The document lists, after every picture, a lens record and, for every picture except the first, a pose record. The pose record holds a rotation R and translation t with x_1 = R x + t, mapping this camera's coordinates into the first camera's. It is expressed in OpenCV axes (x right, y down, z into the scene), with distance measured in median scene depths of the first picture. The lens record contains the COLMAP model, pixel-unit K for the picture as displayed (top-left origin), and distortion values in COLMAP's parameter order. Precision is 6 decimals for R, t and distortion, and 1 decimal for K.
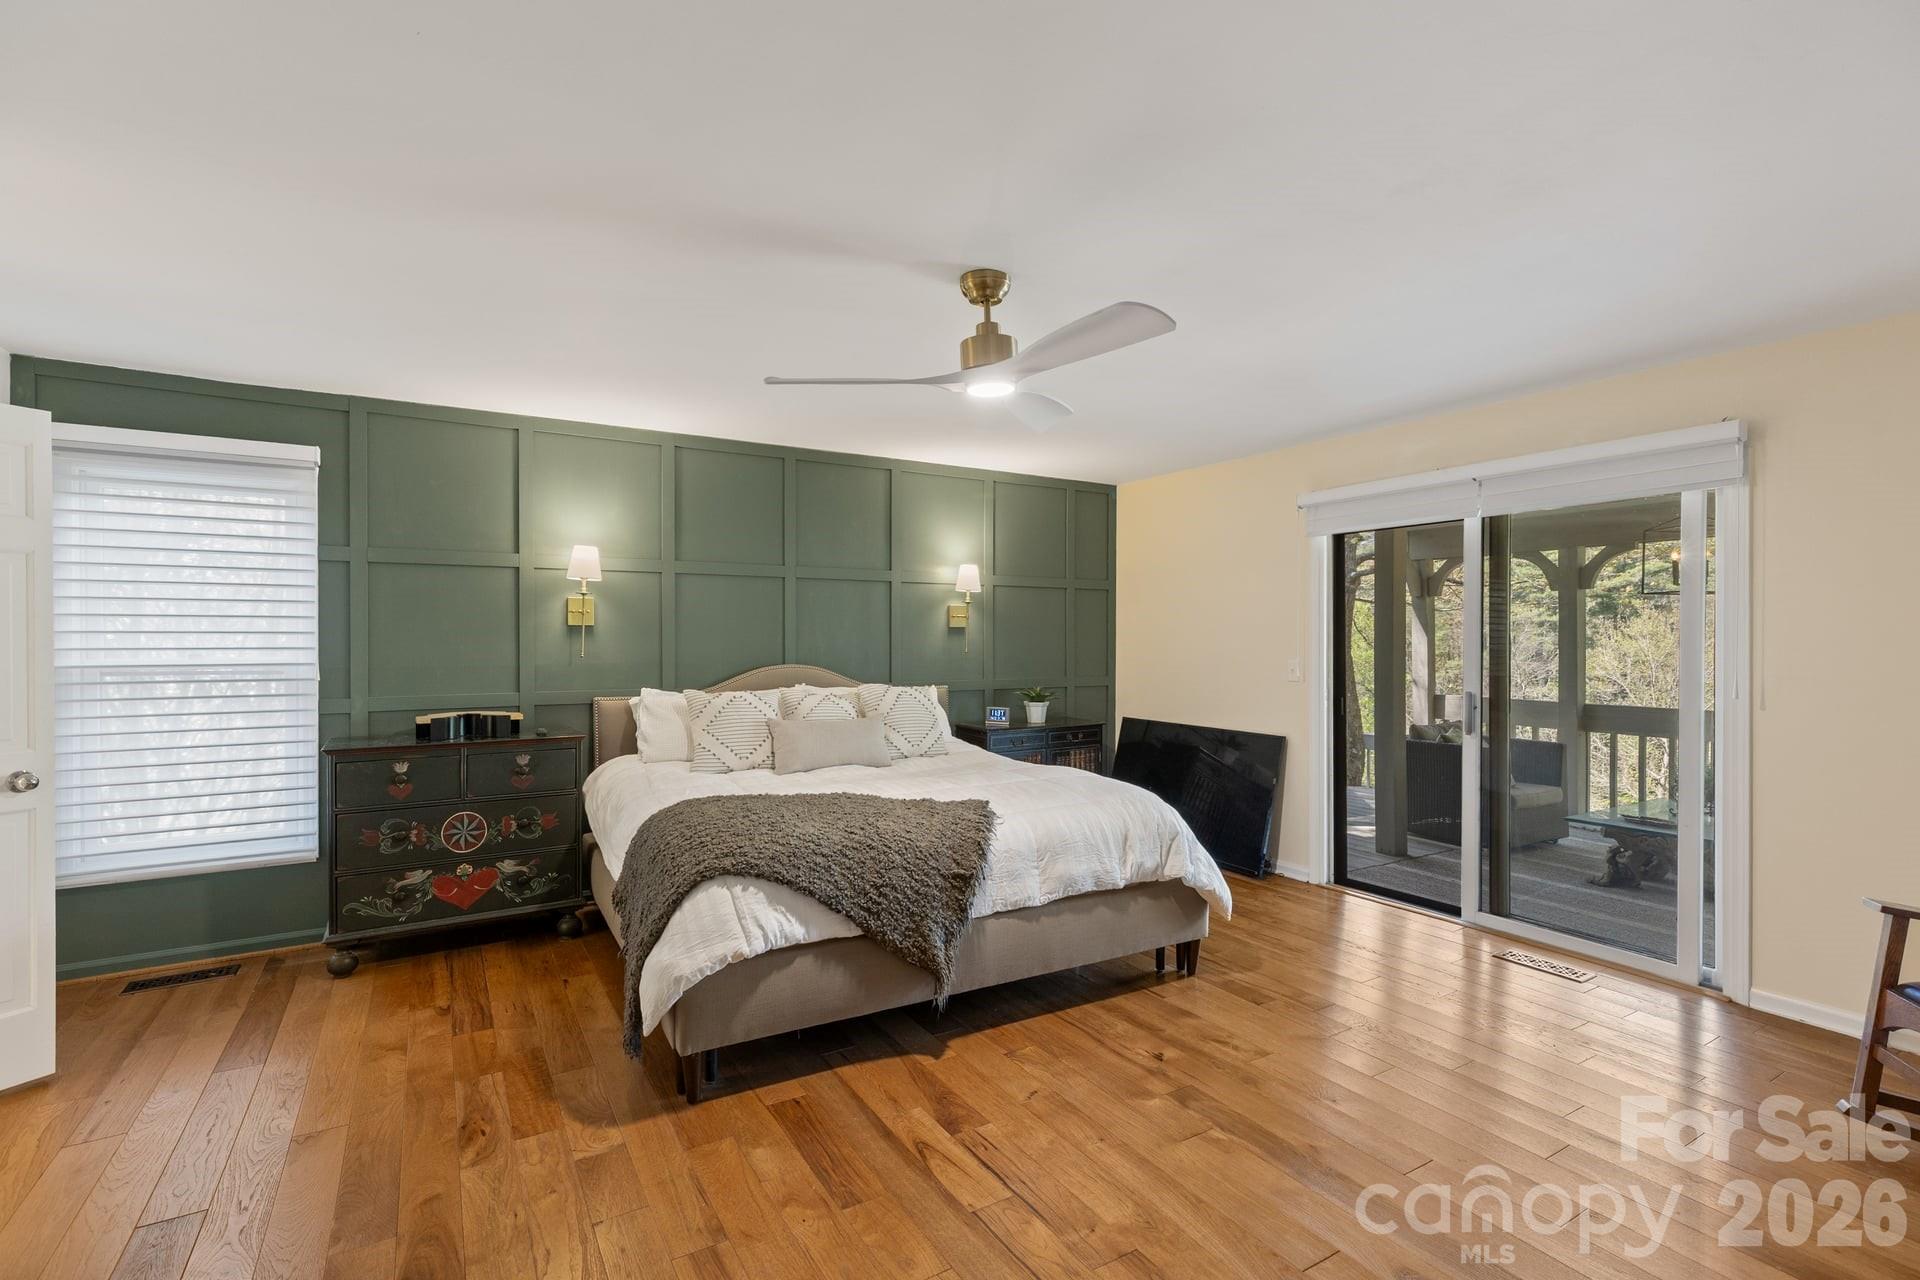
lens RADIAL K [[866.5, 0, 971.2], [0, 866.5, 637.3], [0, 0, 1]] dist [0.008639, -0.000195]
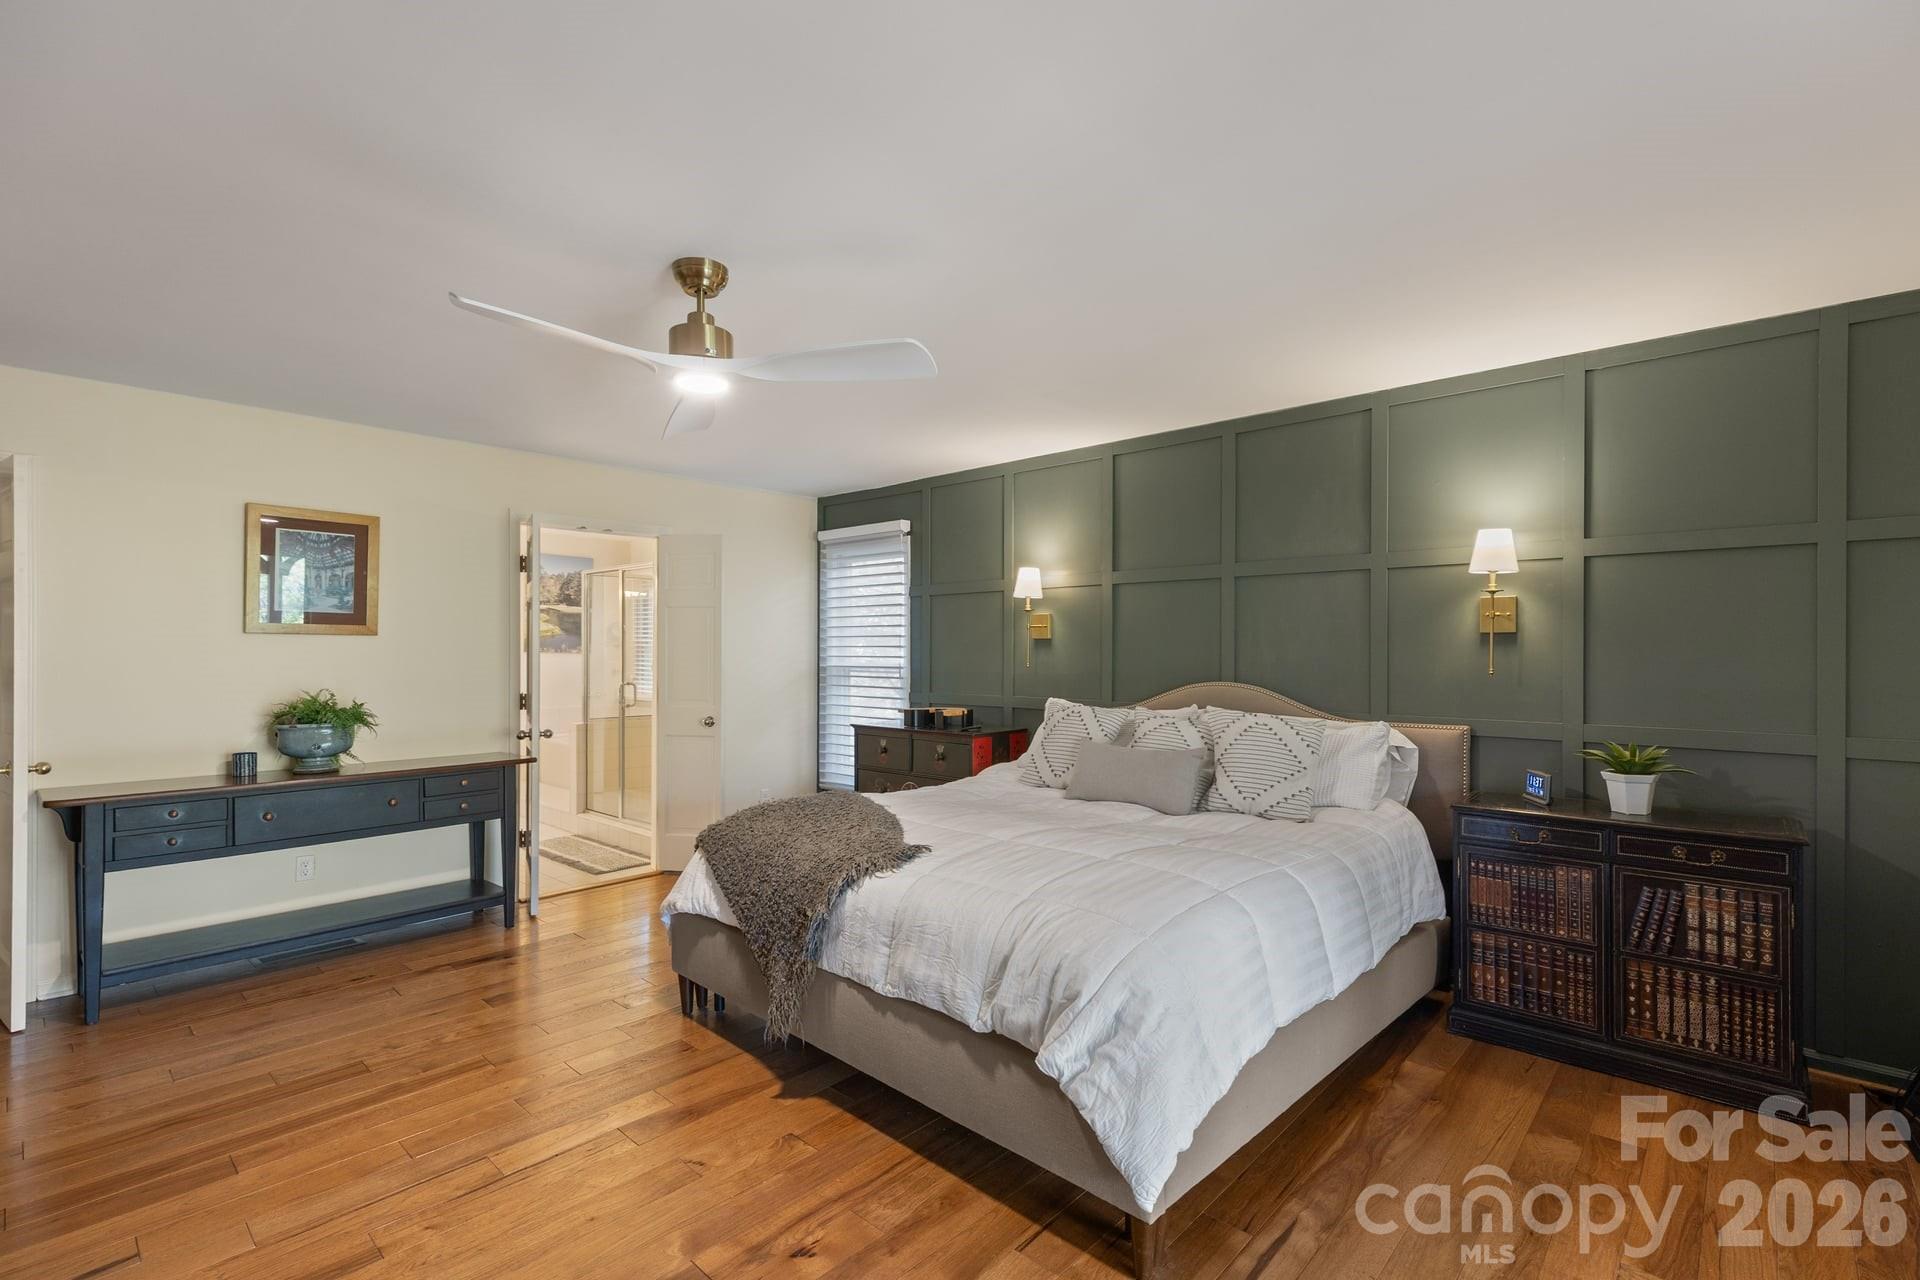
lens RADIAL K [[866.5, 0, 966.4], [0, 866.5, 648.3], [0, 0, 1]] dist [0.008639, -0.000195]
pose [[0.285362, -0.000629, -0.958420, 0.575158], [0.000991, 0.999999, -0.000361, -0.000724], [0.958419, -0.000847, 0.285362, 0.578272]]
